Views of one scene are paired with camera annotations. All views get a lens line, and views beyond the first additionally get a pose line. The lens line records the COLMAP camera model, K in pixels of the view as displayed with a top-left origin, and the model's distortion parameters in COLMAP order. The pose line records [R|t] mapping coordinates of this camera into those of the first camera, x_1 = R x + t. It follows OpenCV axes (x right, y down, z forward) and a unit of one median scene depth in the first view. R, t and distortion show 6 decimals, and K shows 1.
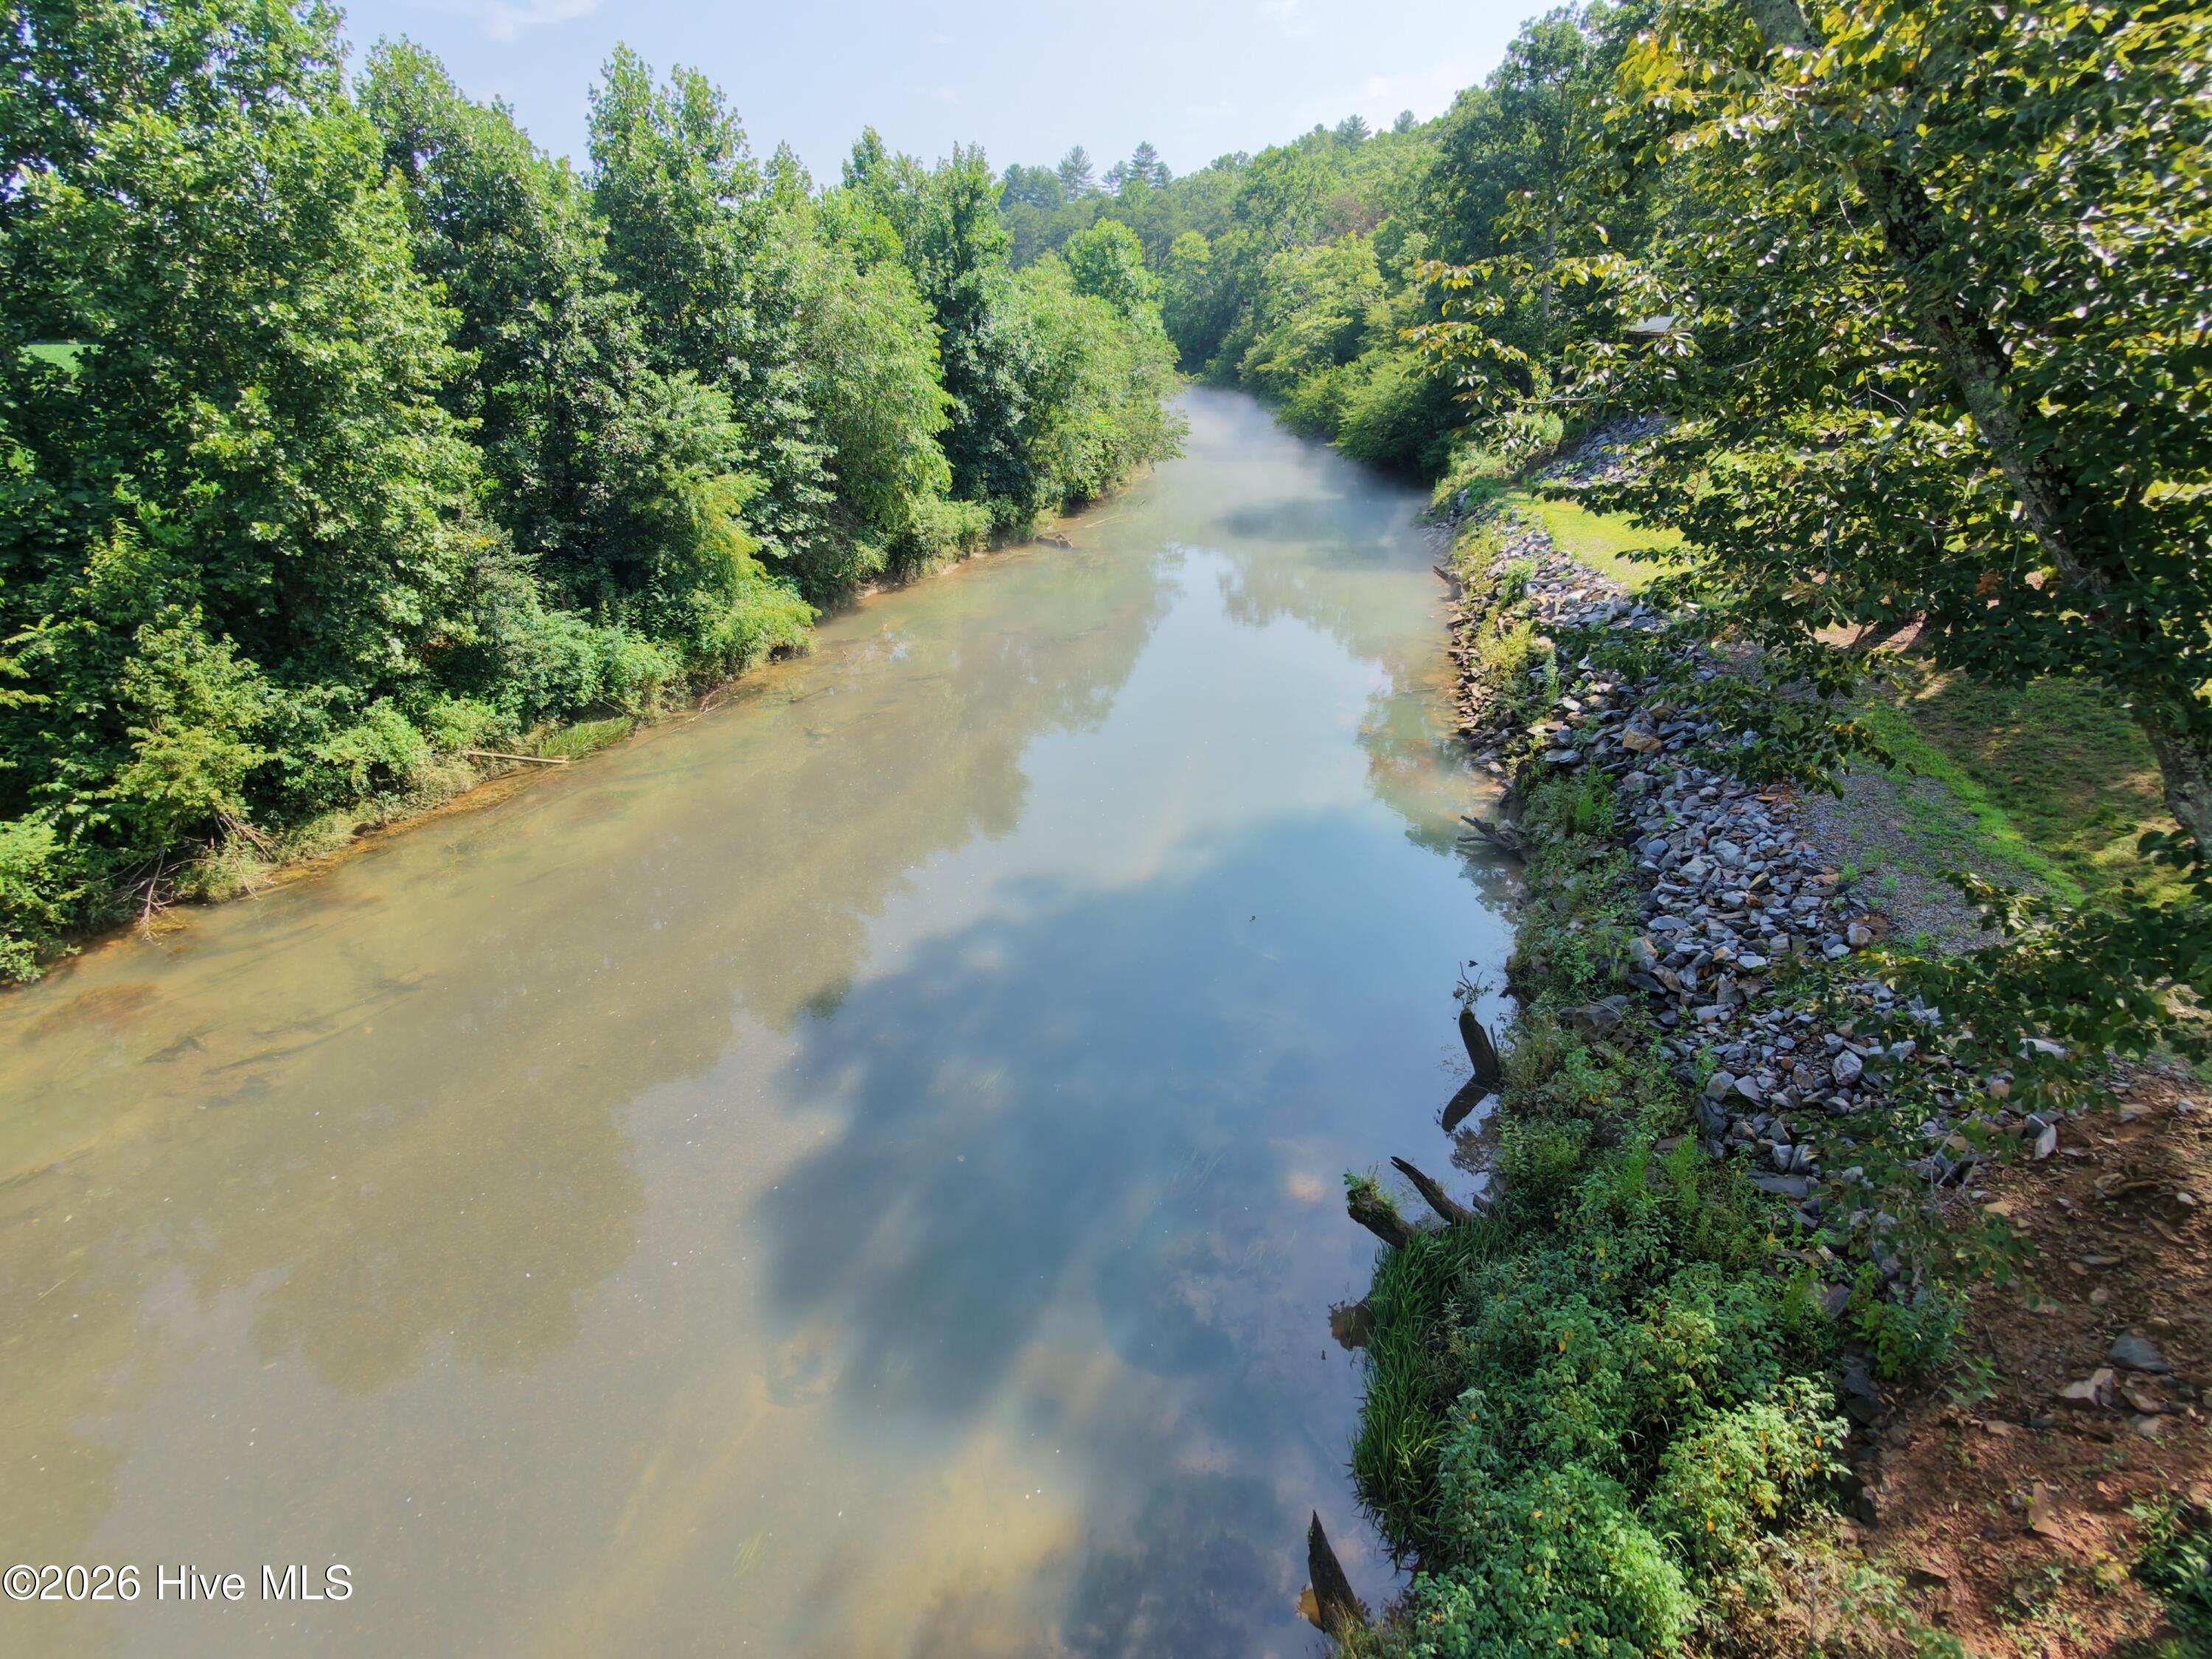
lens RADIAL K [[1061.9, 0, 1102.5], [0, 1061.9, 829.8], [0, 0, 1]] dist [-0.002103, 0.004051]
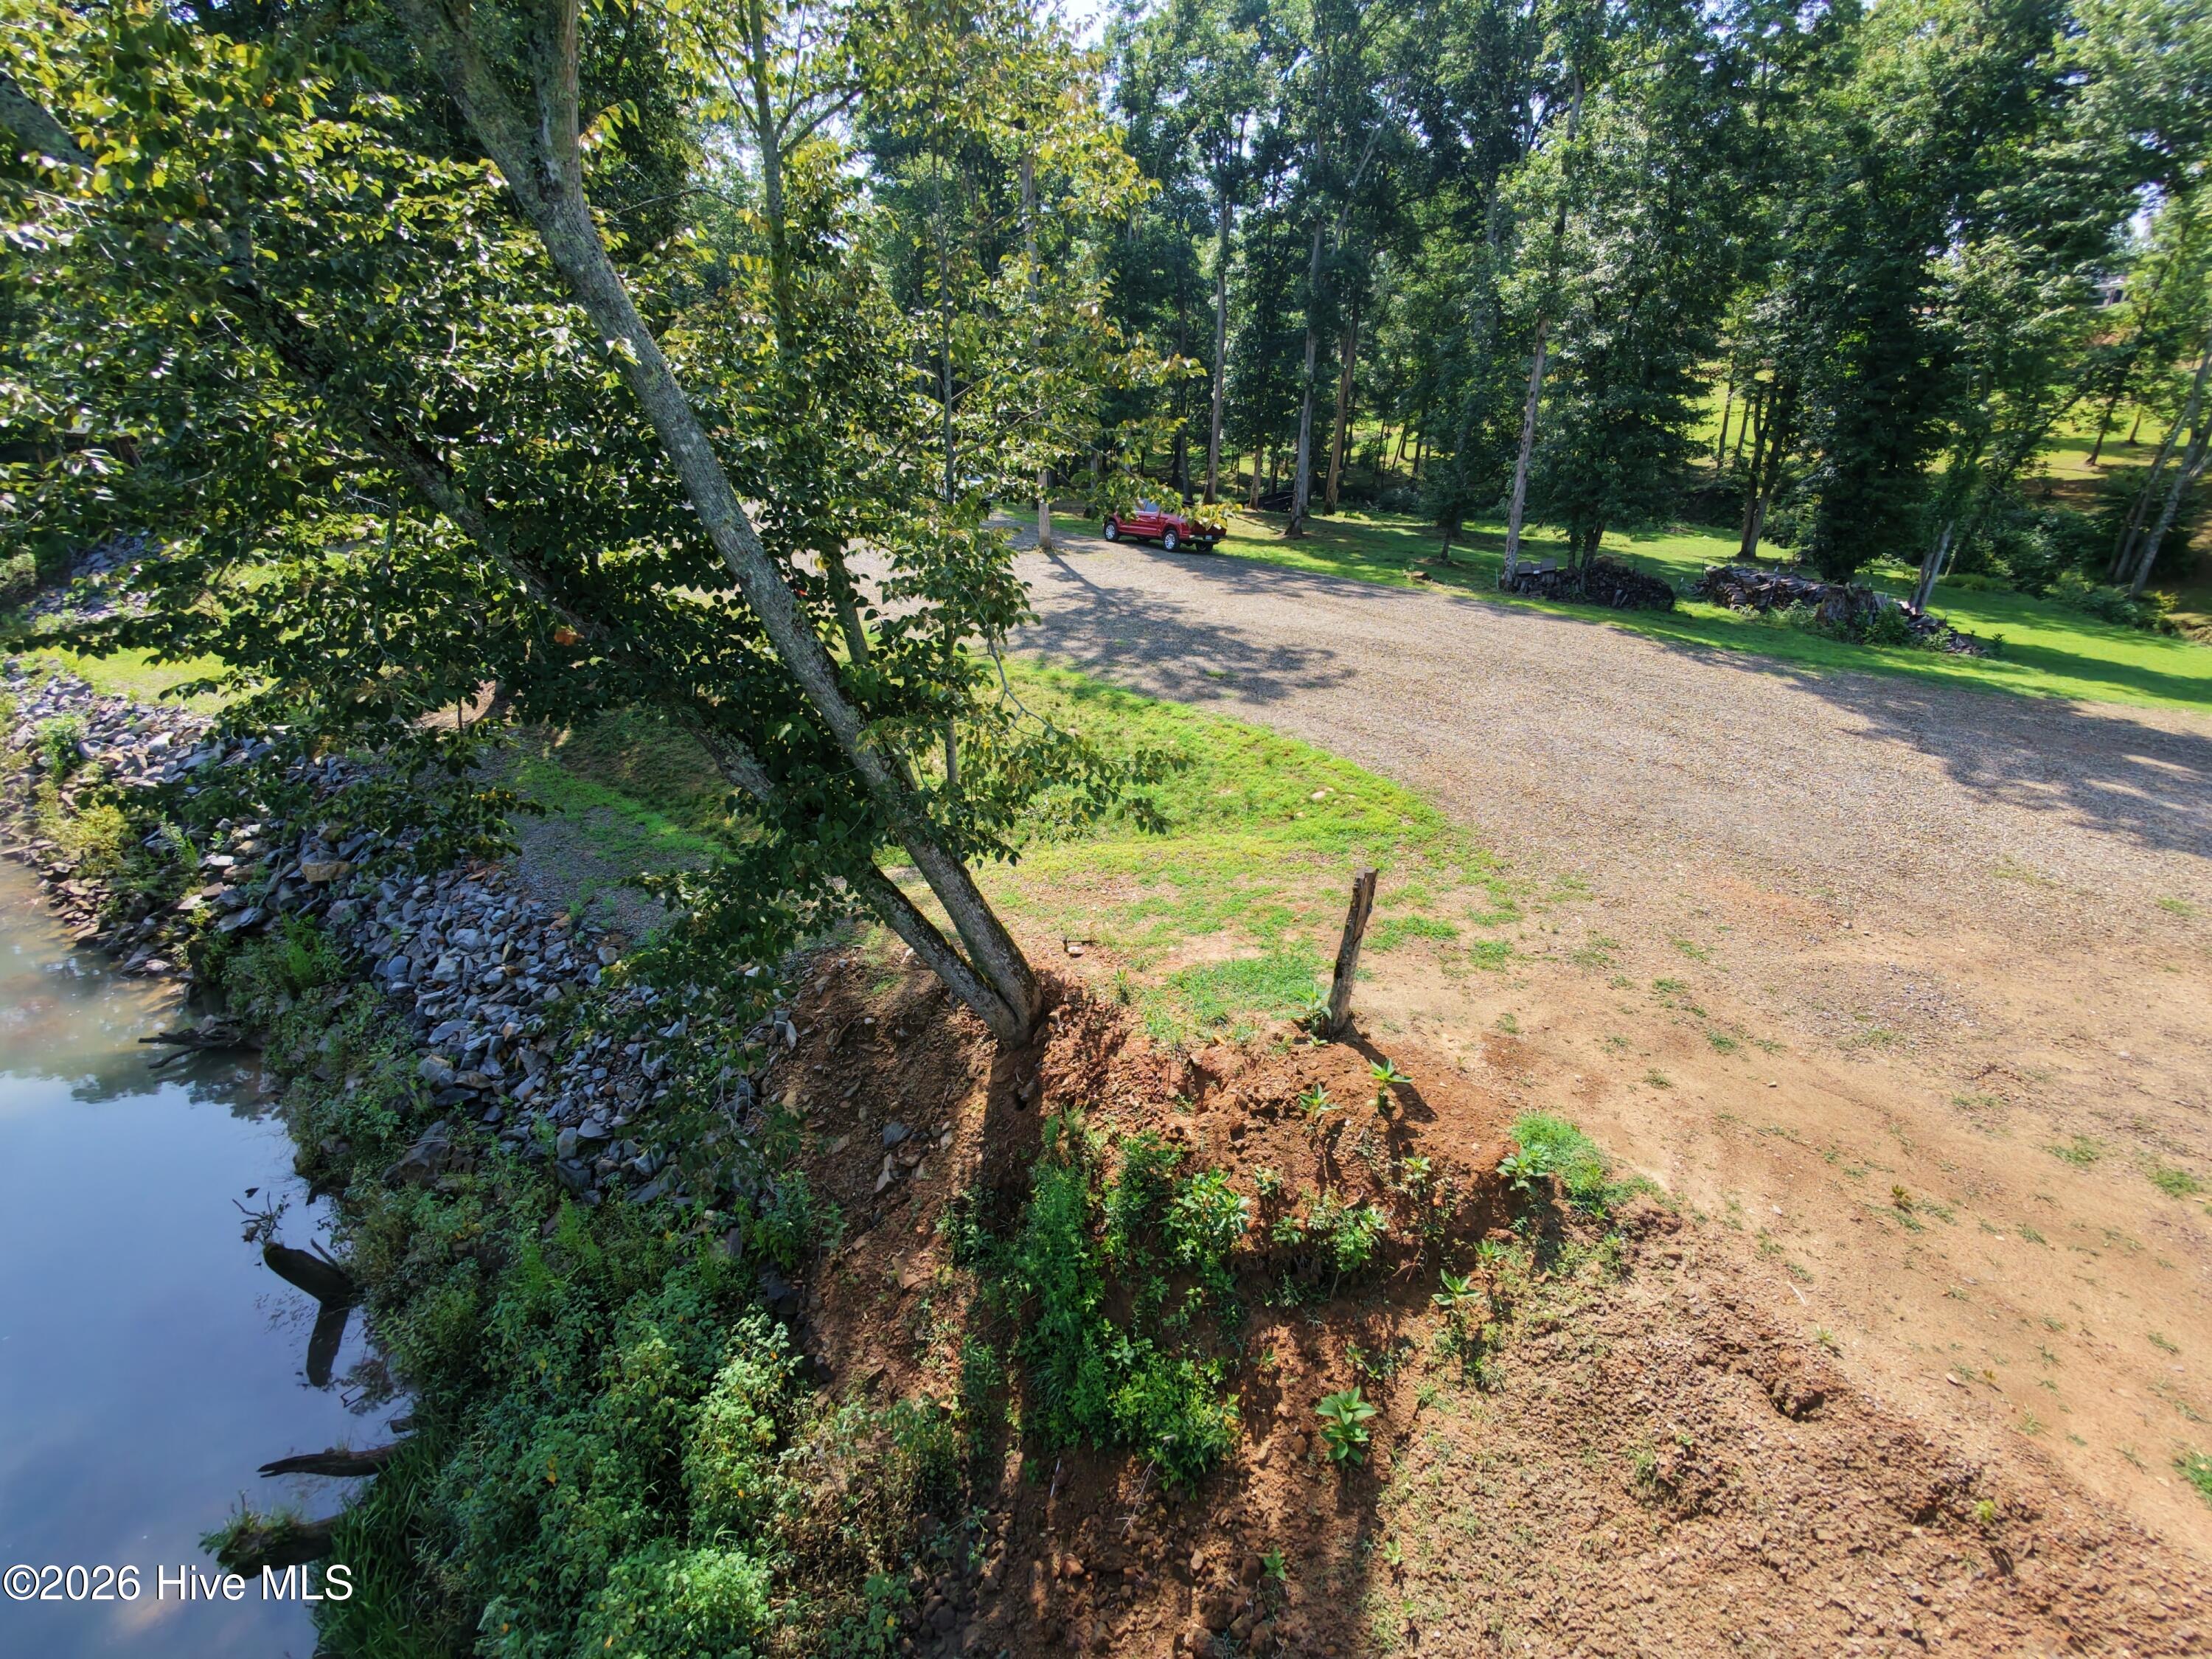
lens RADIAL K [[1061.9, 0, 1102.5], [0, 1061.9, 829.8], [0, 0, 1]] dist [-0.002103, 0.004051]
pose [[0.397121, -0.333471, 0.855039, 0.007202], [0.400264, 0.901310, 0.165615, 0.003606], [-0.825883, 0.276472, 0.491406, -0.021139]]
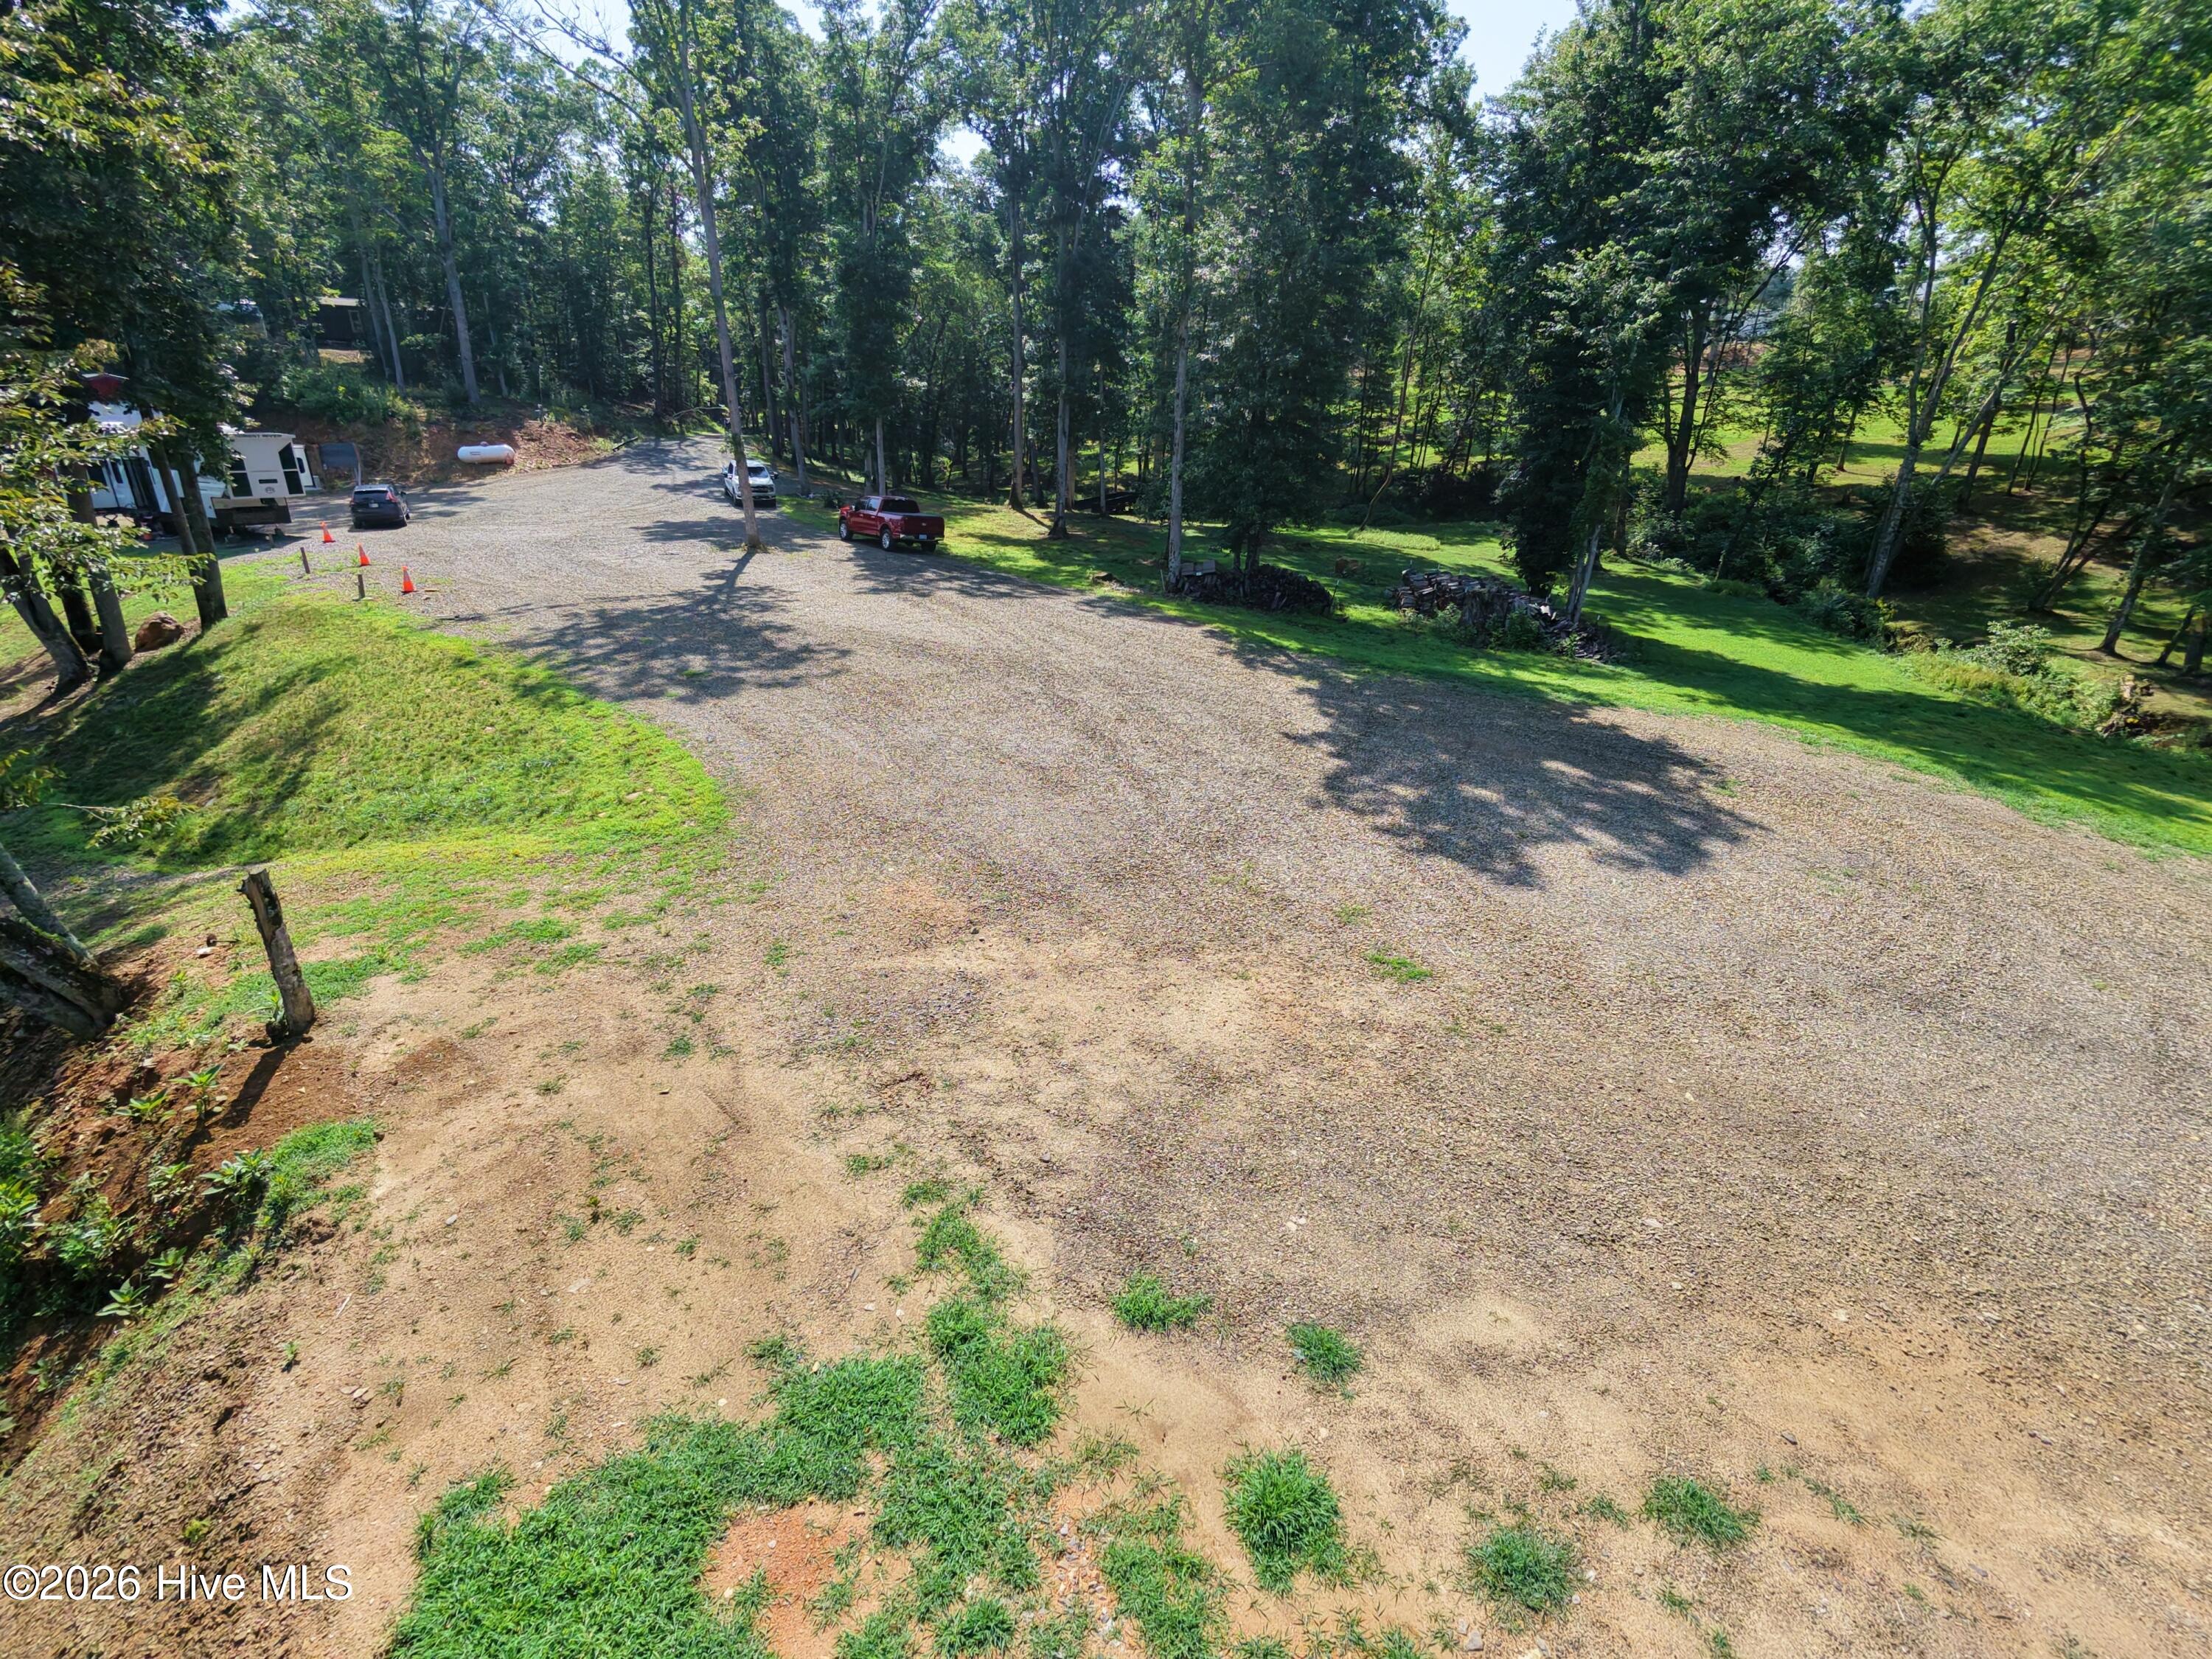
lens RADIAL K [[1061.9, 0, 1102.5], [0, 1061.9, 829.8], [0, 0, 1]] dist [-0.002103, 0.004051]
pose [[0.392684, -0.331671, 0.857784, 0.406628], [0.392712, 0.903867, 0.169710, 0.390653], [-0.831611, 0.270220, 0.485186, -0.826230]]
